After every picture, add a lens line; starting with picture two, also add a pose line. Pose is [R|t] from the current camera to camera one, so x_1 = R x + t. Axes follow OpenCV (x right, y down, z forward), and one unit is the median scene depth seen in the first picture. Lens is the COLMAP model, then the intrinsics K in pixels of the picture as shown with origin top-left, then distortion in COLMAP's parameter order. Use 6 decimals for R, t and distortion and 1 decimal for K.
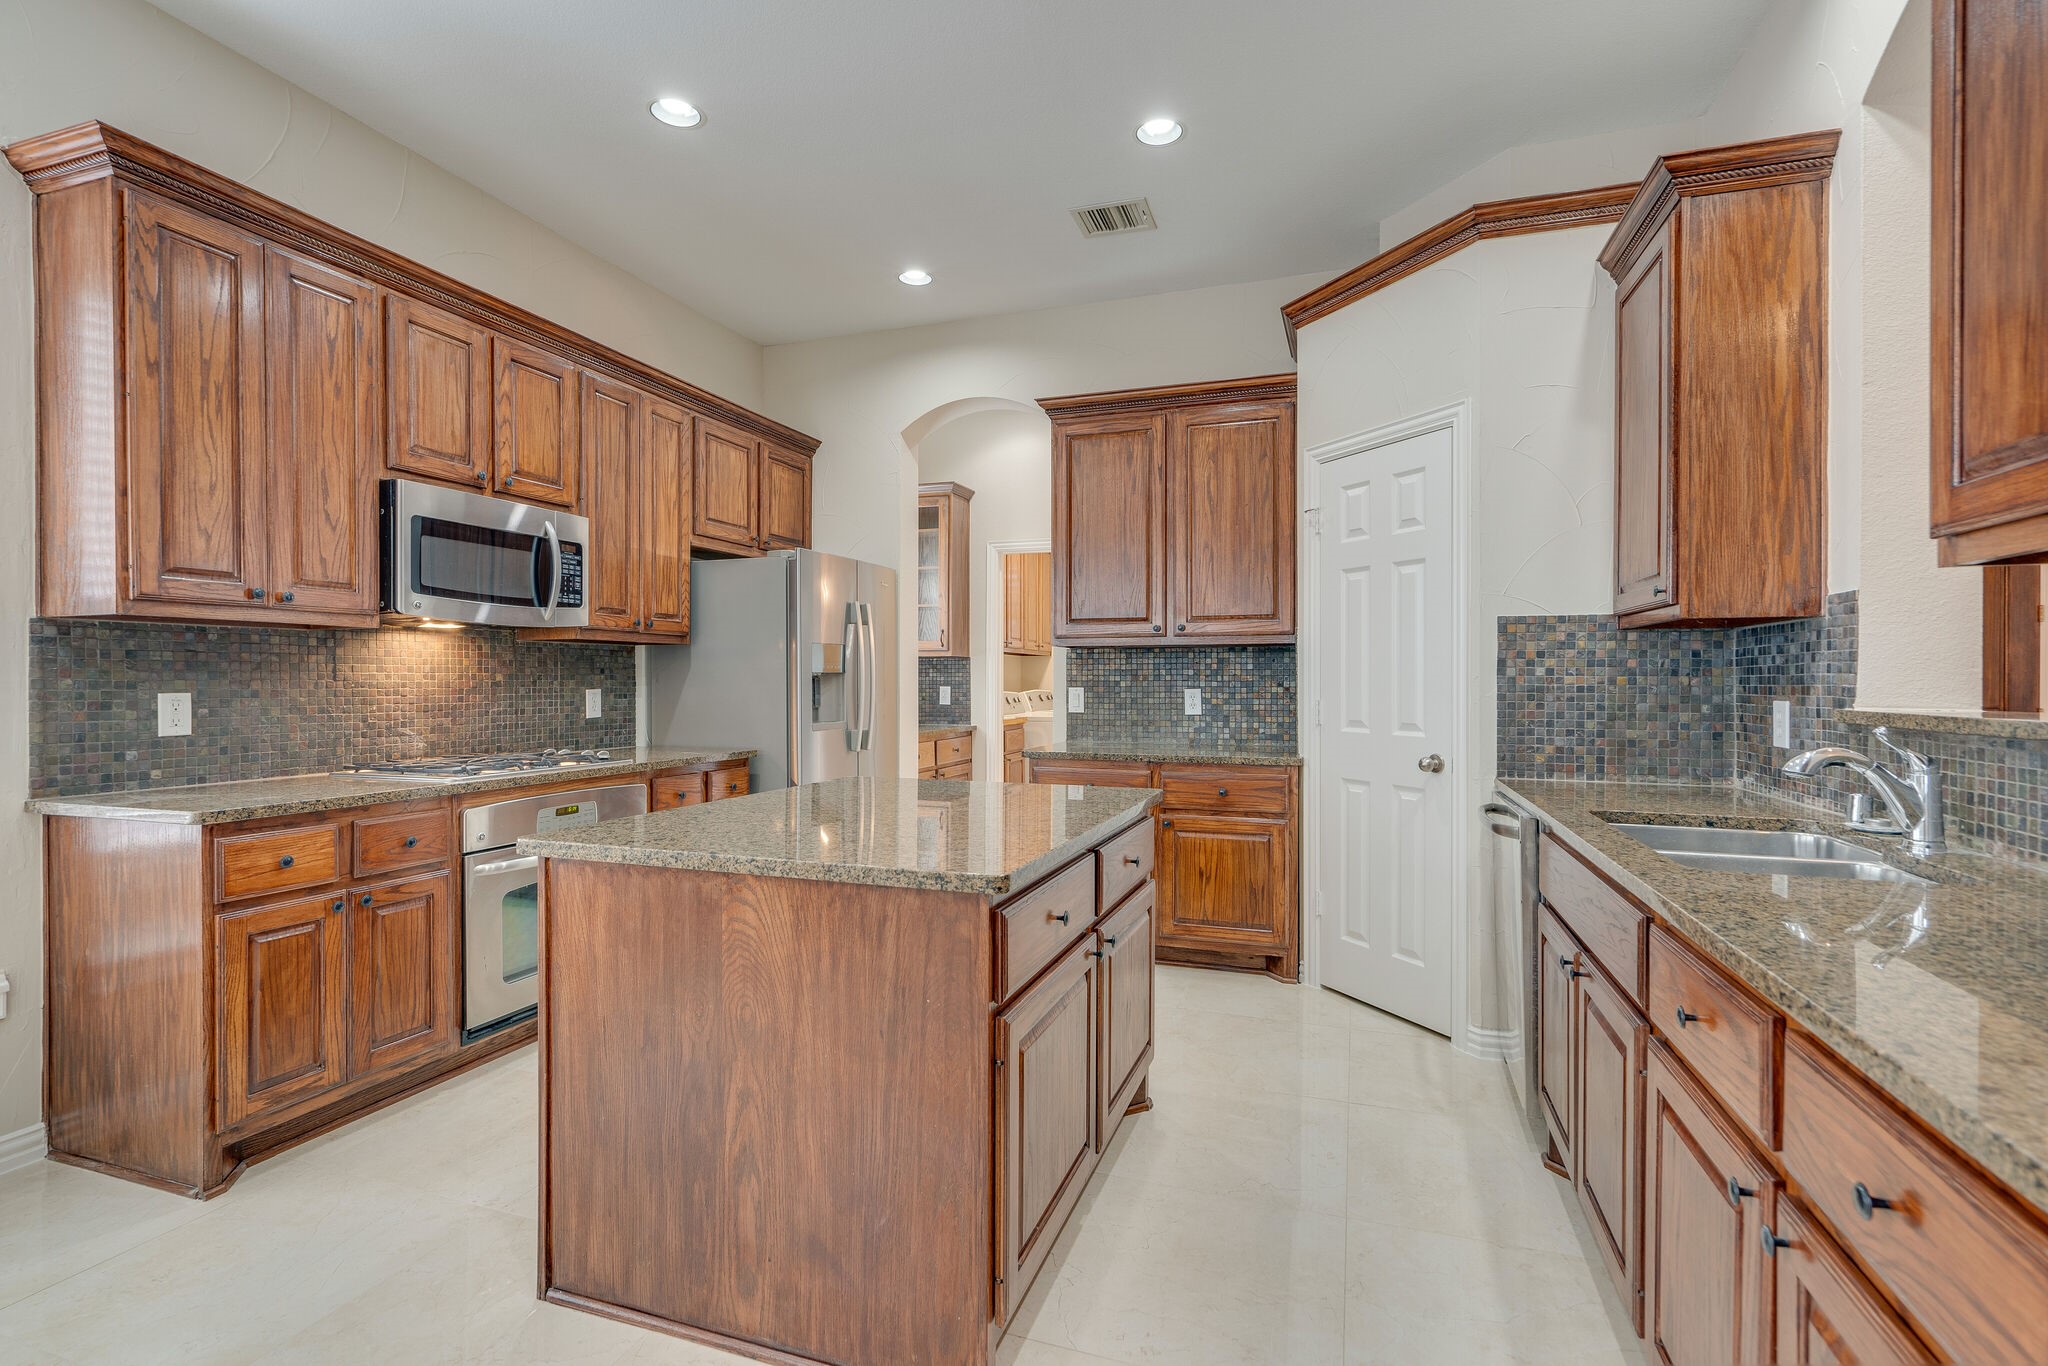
lens RADIAL K [[939.4, 0, 1039.9], [0, 939.4, 685.5], [0, 0, 1]] dist [-0.007381, 0.005525]
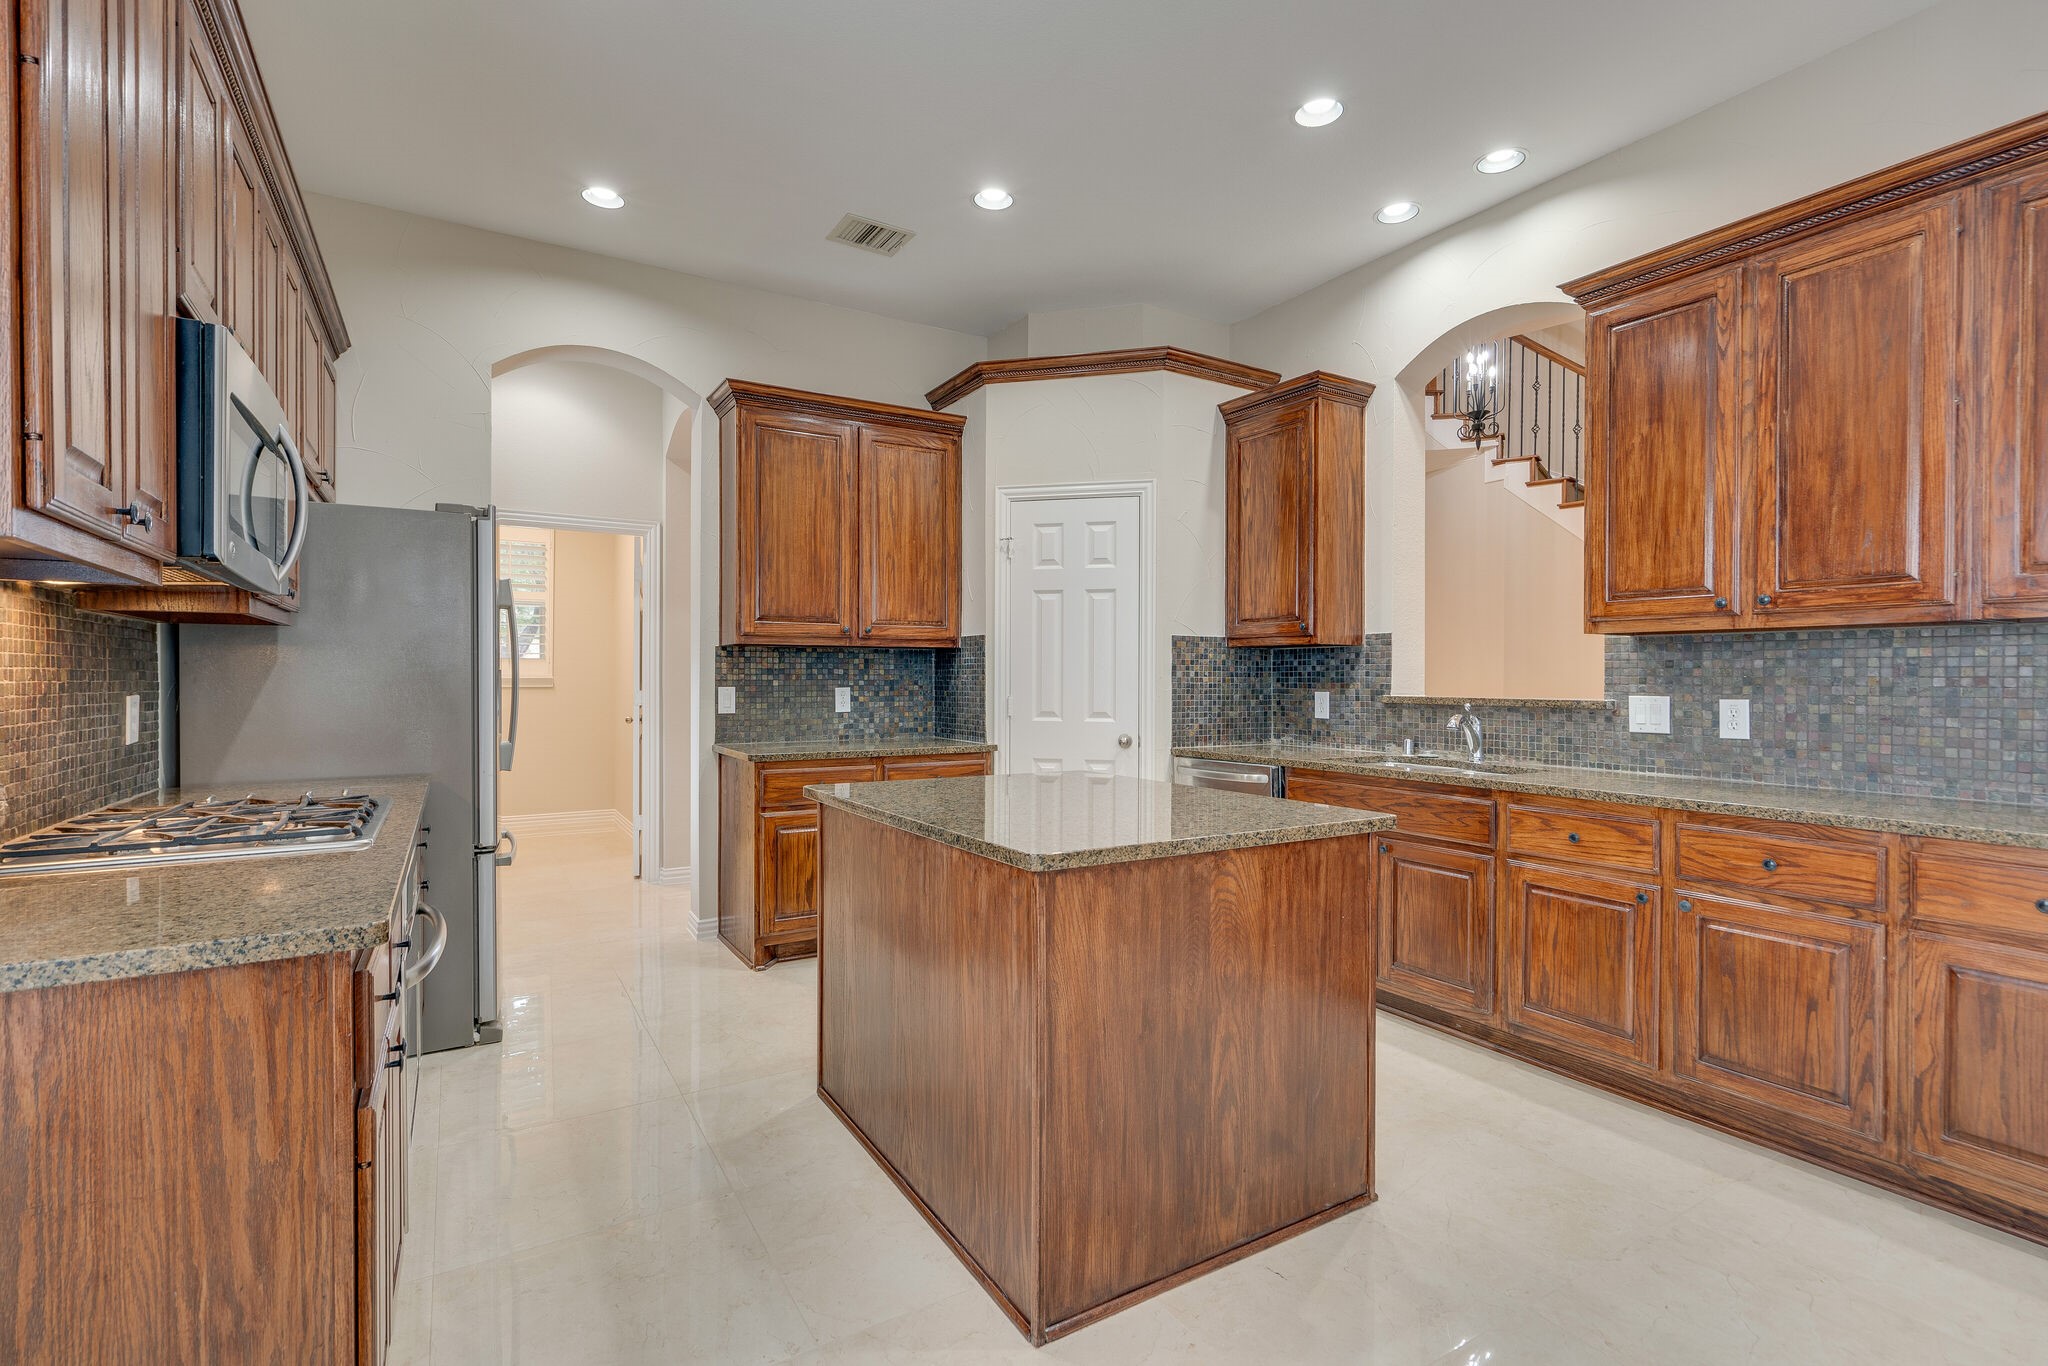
lens RADIAL K [[939.4, 0, 1033.2], [0, 939.4, 681.6], [0, 0, 1]] dist [-0.007381, 0.005525]
pose [[0.639823, -0.002299, 0.768519, -0.839080], [0.002633, 0.999996, 0.000800, -0.005416], [-0.768518, 0.001511, 0.639827, 0.271790]]
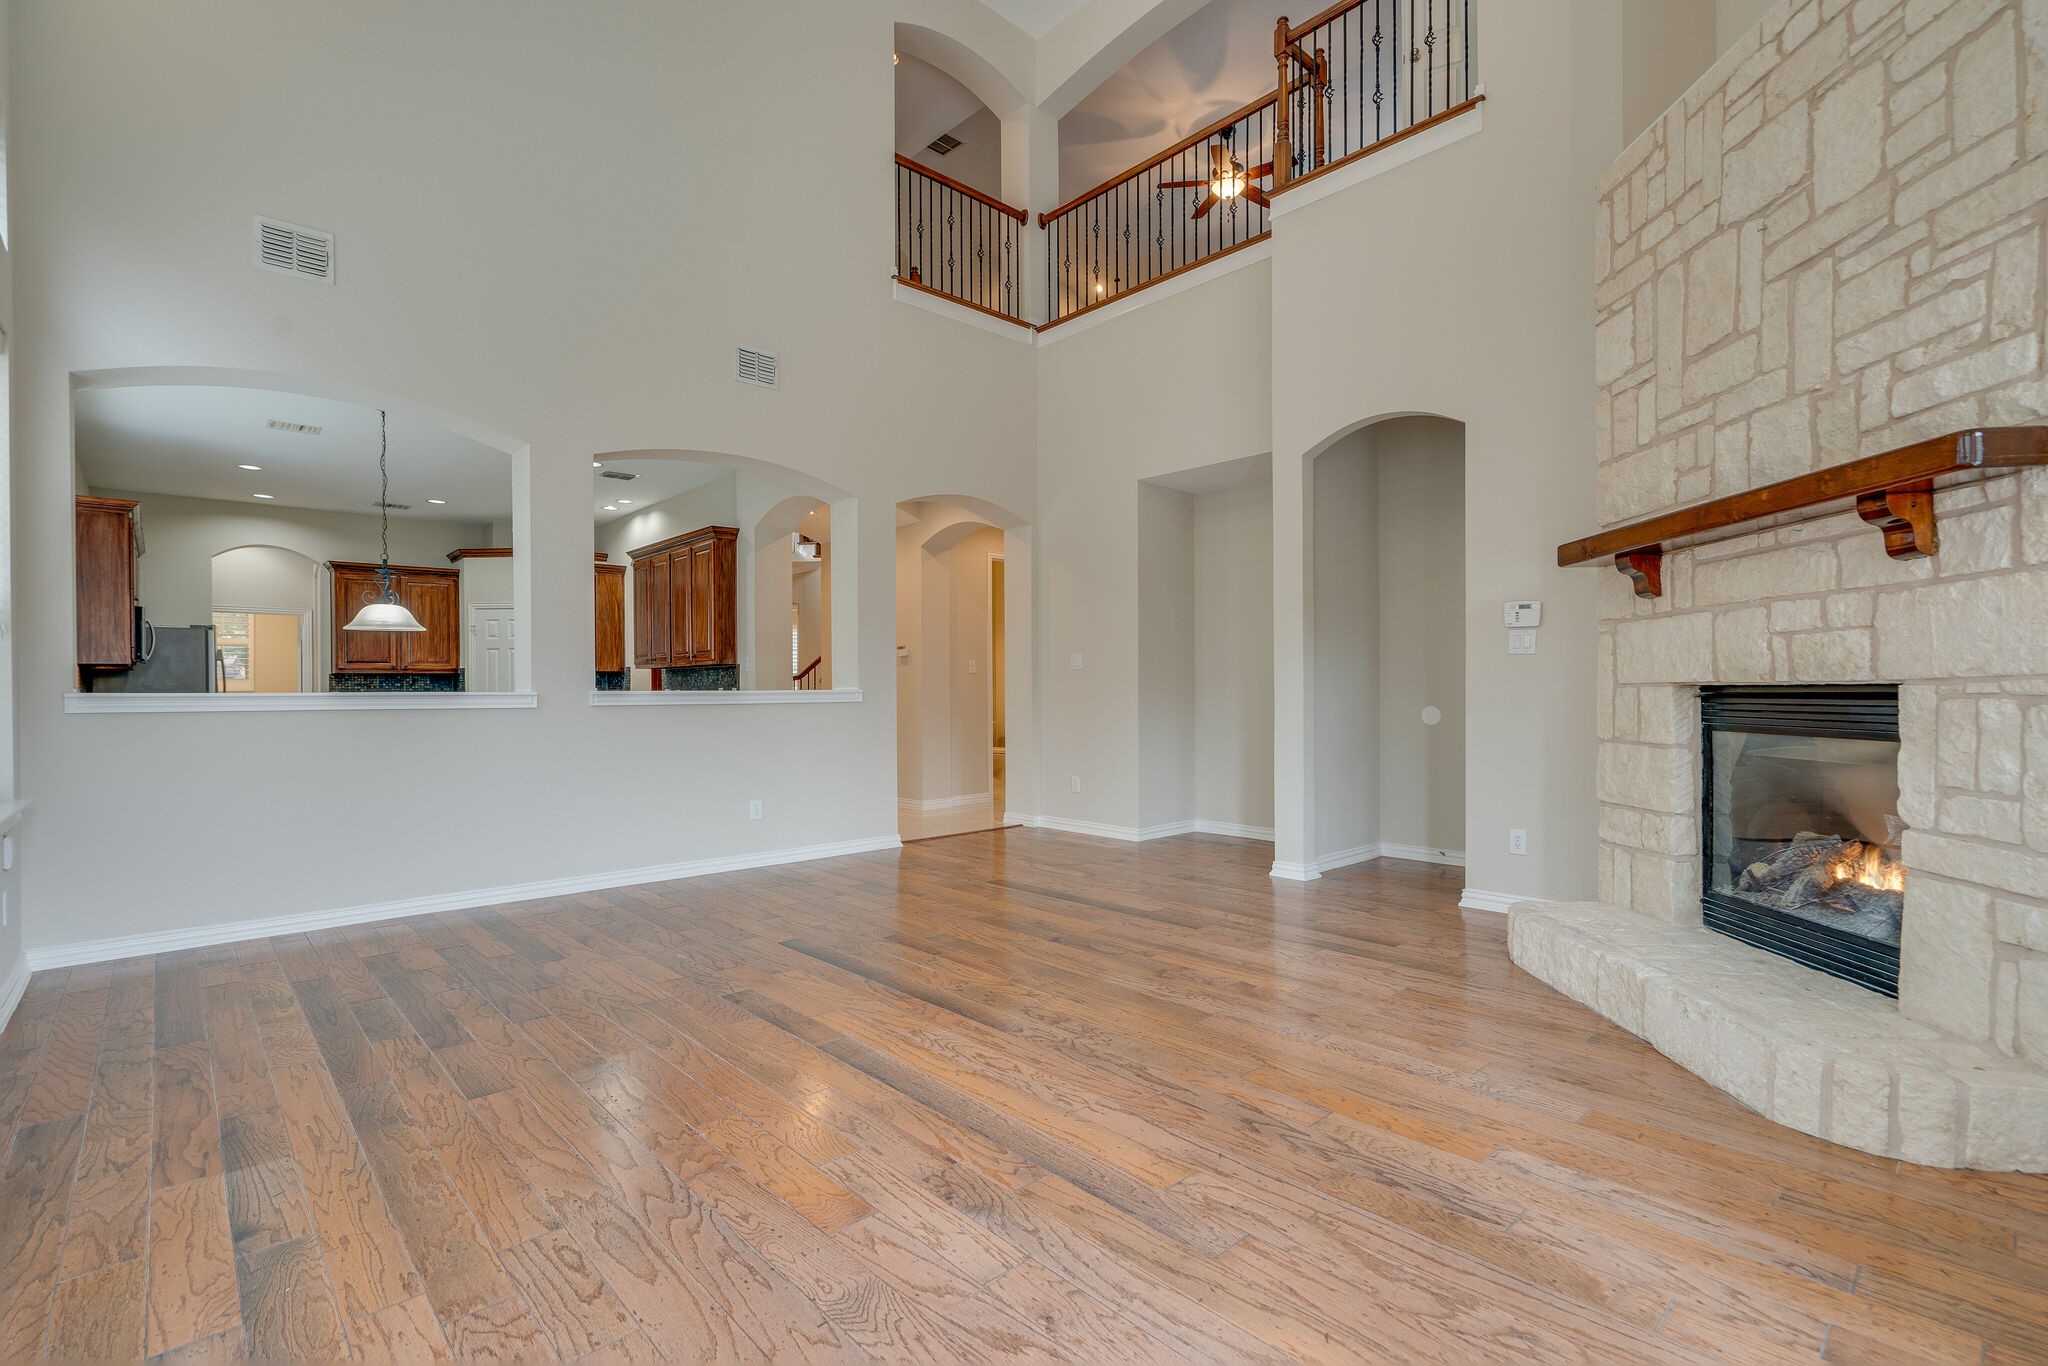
lens RADIAL K [[939.4, 0, 1054.1], [0, 939.4, 683.6], [0, 0, 1]] dist [-0.007381, 0.005525]
pose [[0.465989, 0.000150, 0.884791, -1.854059], [0.016137, 0.999832, -0.008668, 0.048557], [-0.884644, 0.018317, 0.465908, -2.458541]]
